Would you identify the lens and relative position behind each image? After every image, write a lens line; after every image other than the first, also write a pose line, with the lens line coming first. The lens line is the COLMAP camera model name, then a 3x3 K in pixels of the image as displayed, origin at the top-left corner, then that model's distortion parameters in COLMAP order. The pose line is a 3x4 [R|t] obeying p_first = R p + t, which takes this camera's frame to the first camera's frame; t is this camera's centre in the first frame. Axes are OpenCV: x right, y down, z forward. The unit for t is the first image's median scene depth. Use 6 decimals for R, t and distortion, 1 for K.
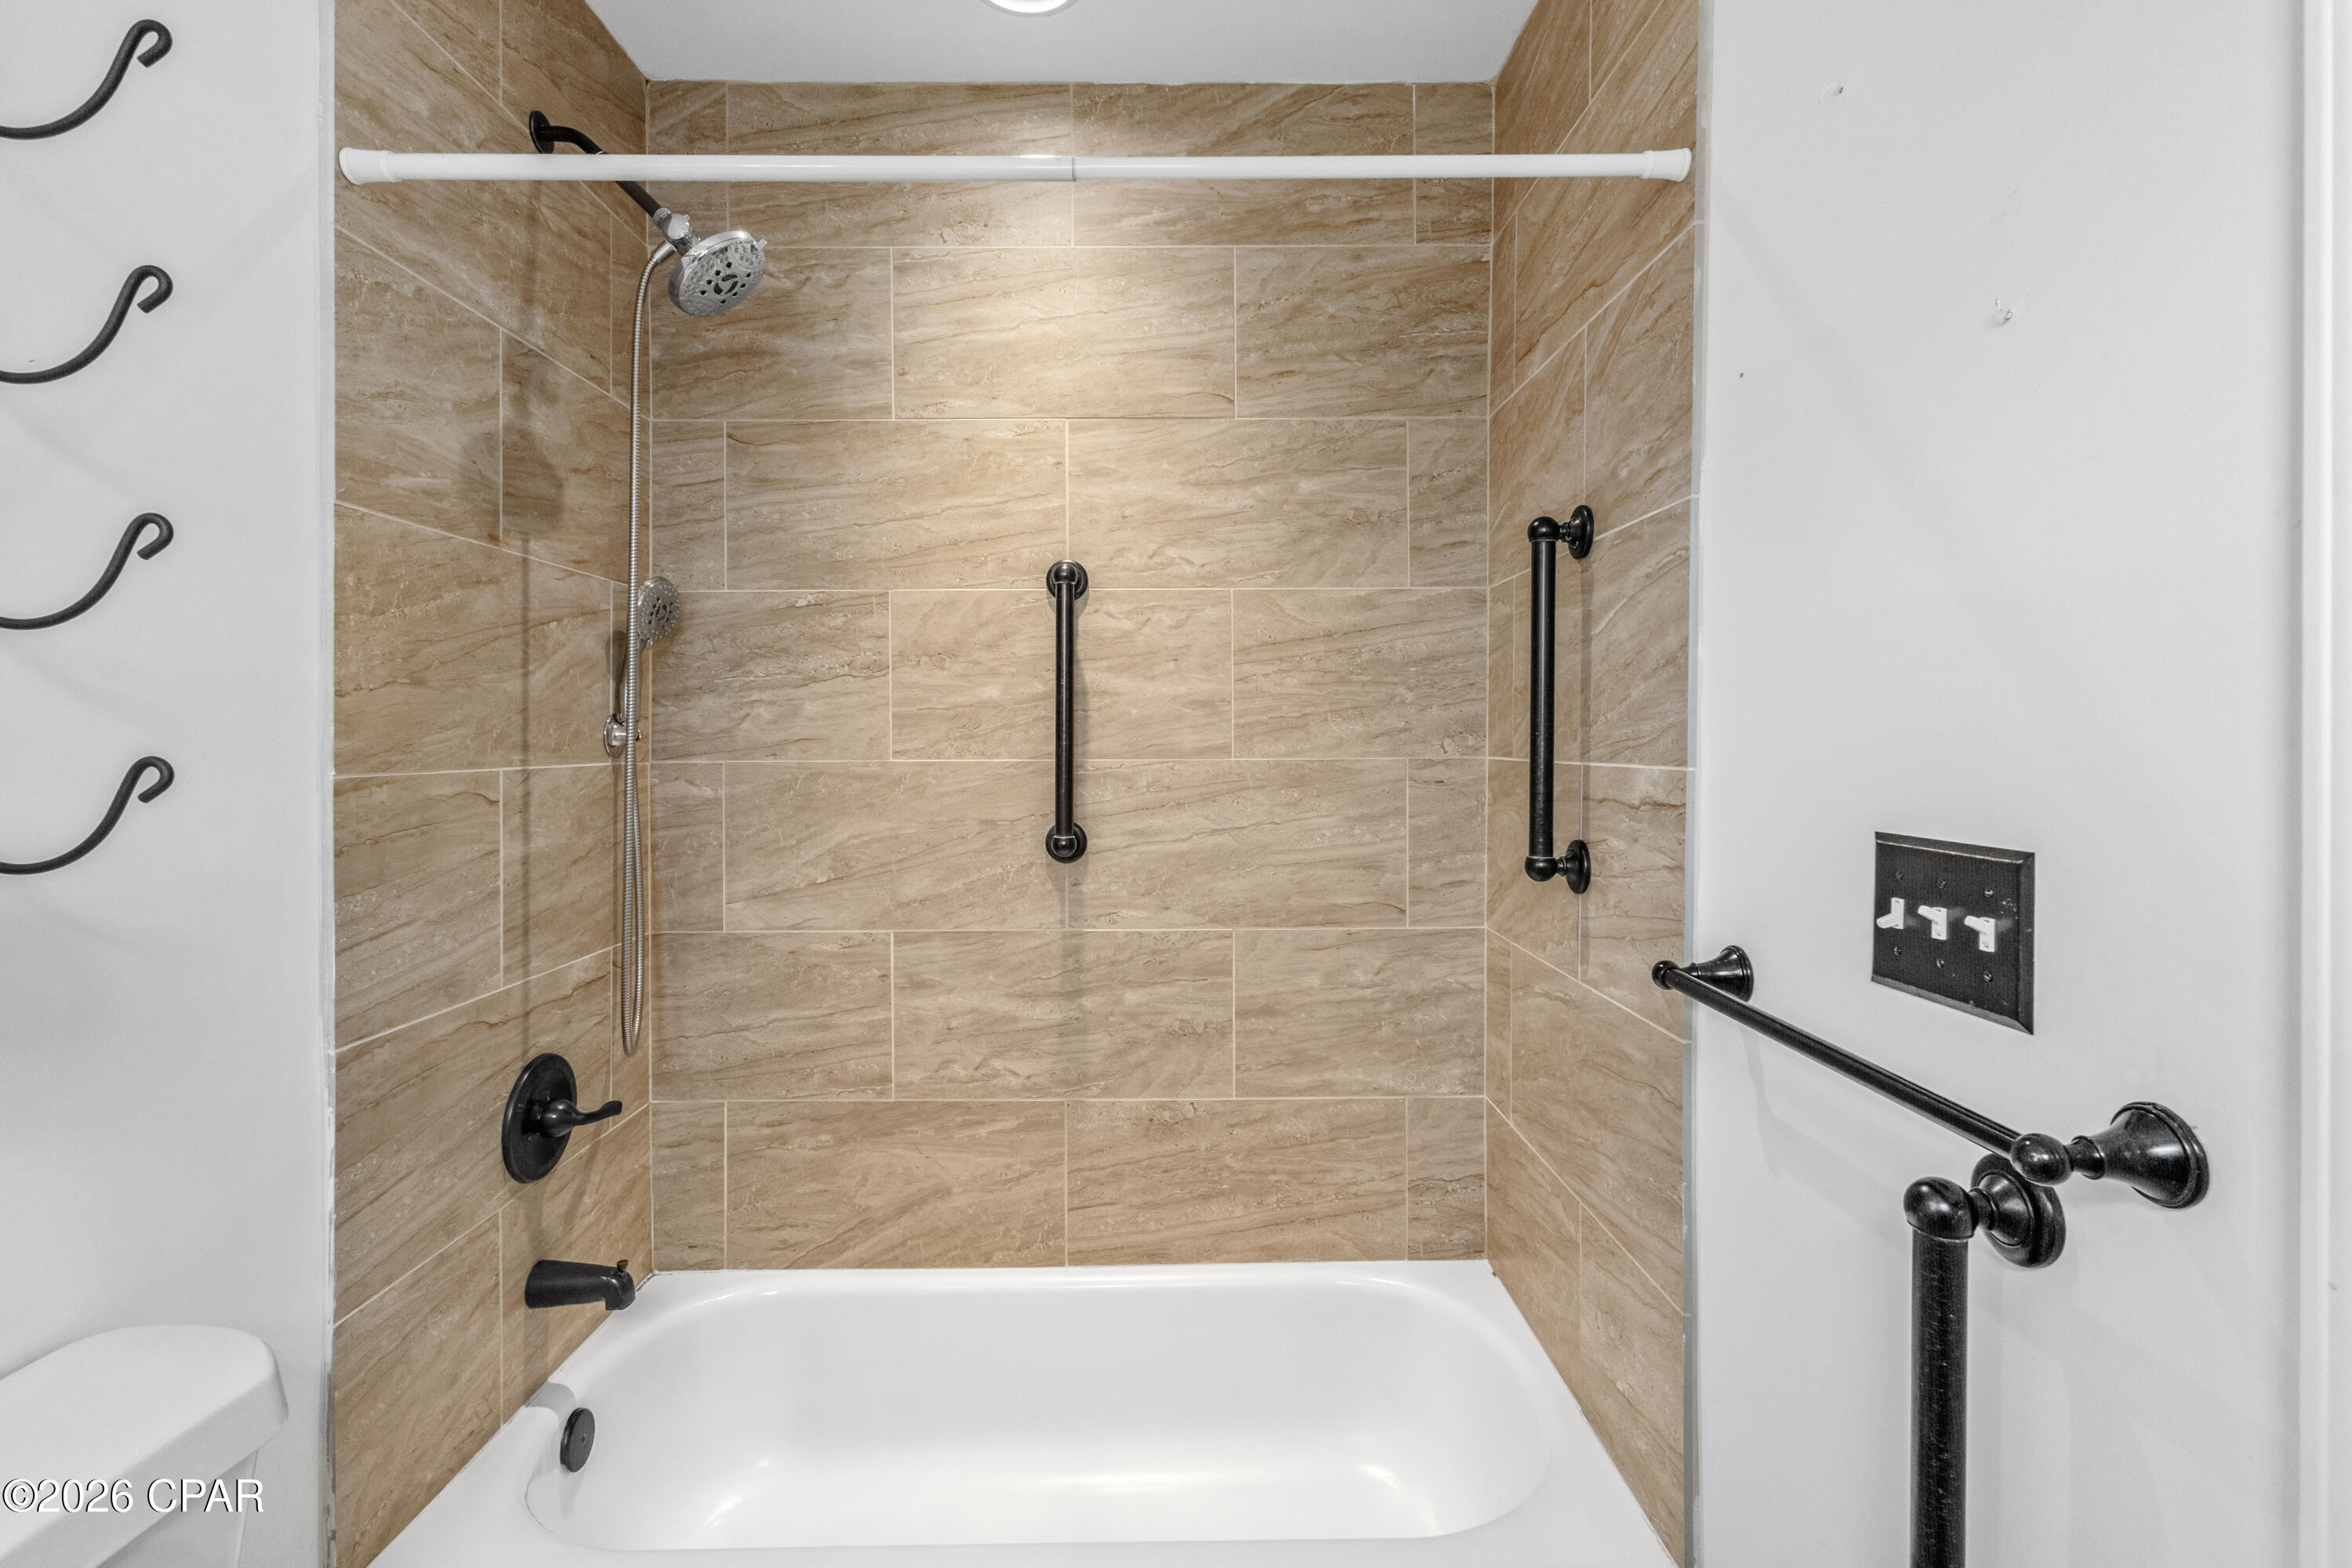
lens RADIAL K [[1101.2, 0, 1163.1], [0, 1101.2, 745.6], [0, 0, 1]] dist [0.002733, -0.000390]
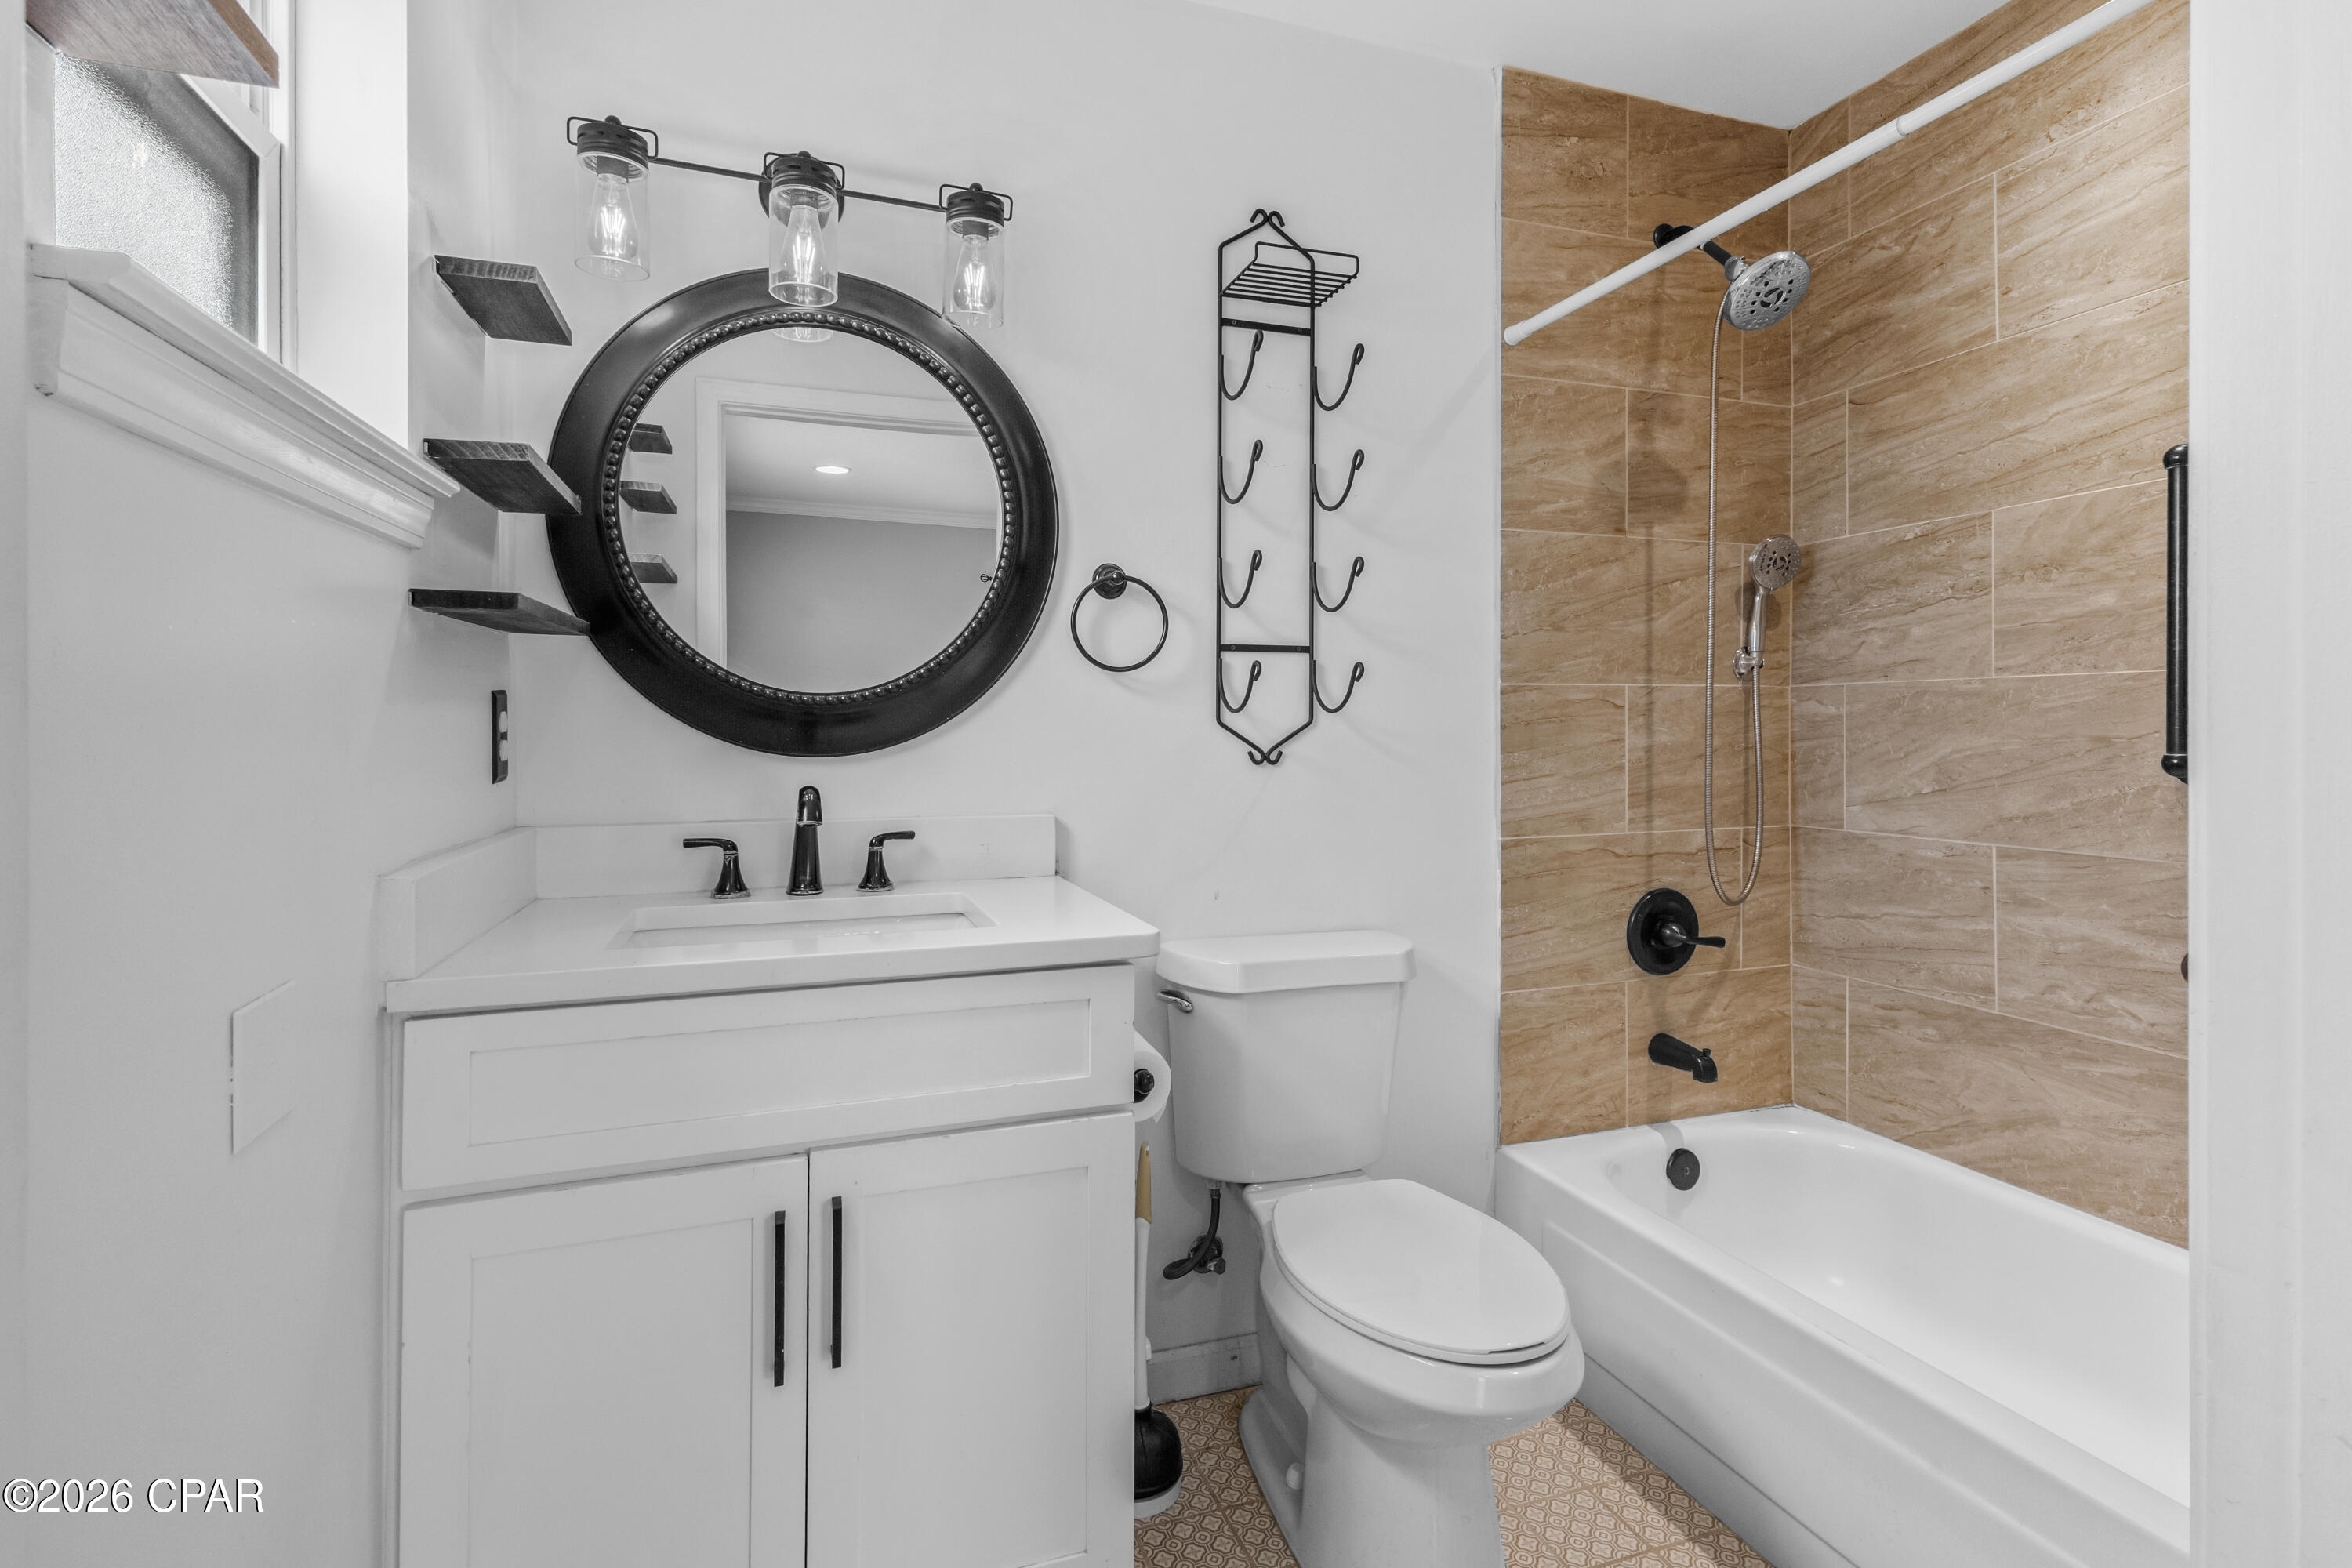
lens RADIAL K [[1101.2, 0, 1163.1], [0, 1101.2, 724.4], [0, 0, 1]] dist [0.002733, -0.000390]
pose [[0.315436, 0.002483, -0.948944, 0.480052], [-0.003103, 0.999994, 0.001585, 0.058241], [0.948942, 0.002445, 0.315441, -0.048490]]
